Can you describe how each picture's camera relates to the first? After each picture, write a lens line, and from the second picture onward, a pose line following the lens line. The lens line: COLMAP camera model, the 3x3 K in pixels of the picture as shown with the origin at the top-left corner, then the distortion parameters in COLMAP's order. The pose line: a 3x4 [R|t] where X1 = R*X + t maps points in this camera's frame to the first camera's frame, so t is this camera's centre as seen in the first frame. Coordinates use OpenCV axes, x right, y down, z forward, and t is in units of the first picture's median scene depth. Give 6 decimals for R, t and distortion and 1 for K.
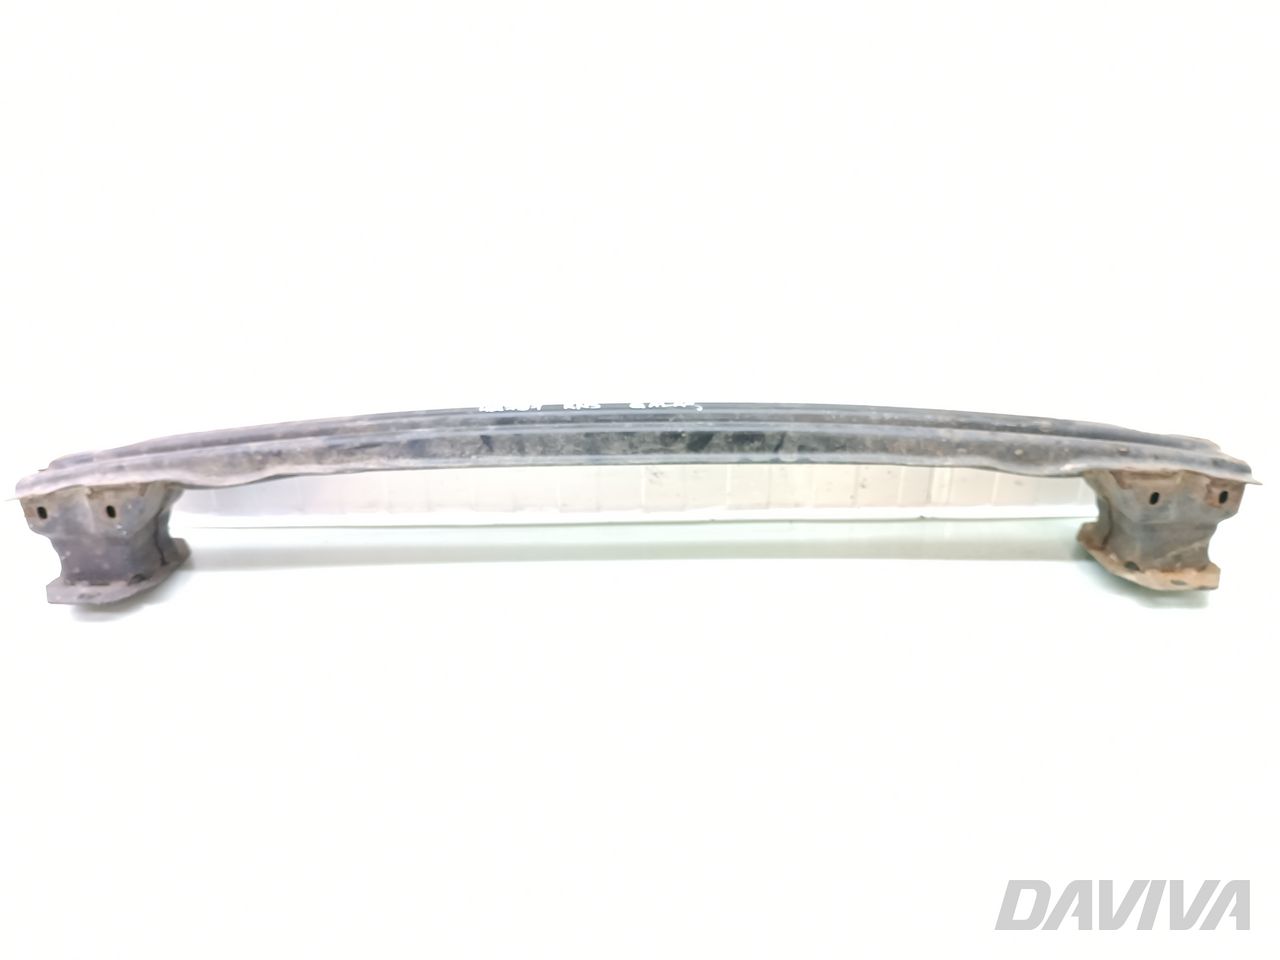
lens RADIAL K [[868.6, 0, 648.0], [0, 868.6, 477.3], [0, 0, 1]] dist [0.063684, -0.123768]
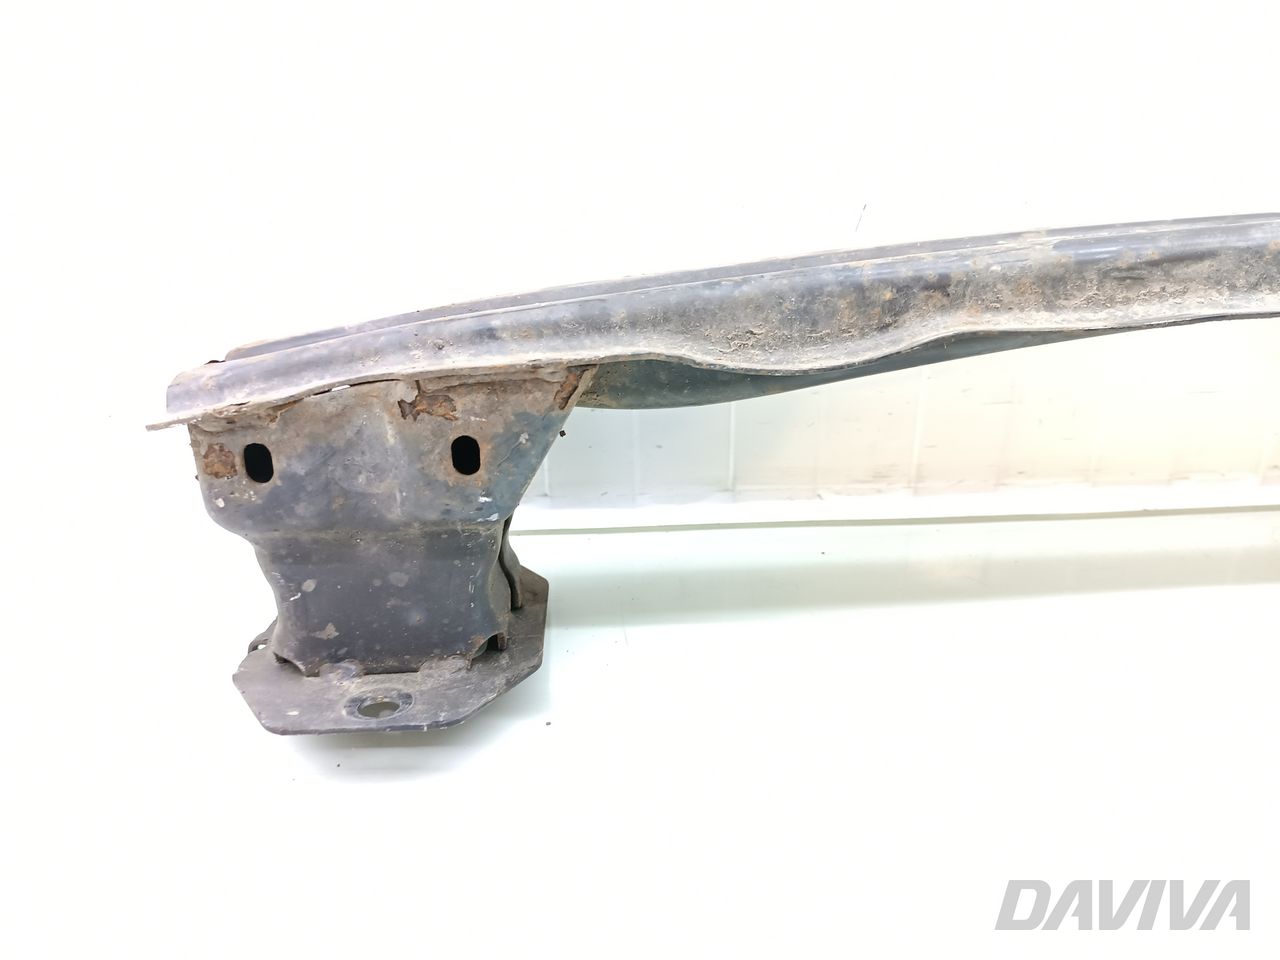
lens RADIAL K [[901.9, 0, 639.1], [0, 901.9, 476.5], [0, 0, 1]] dist [-0.048017, -0.000174]
pose [[0.996598, -0.024223, 0.078774, -0.573638], [0.030662, 0.996195, -0.081585, 0.079230], [-0.076498, 0.083723, 0.993548, 0.639810]]
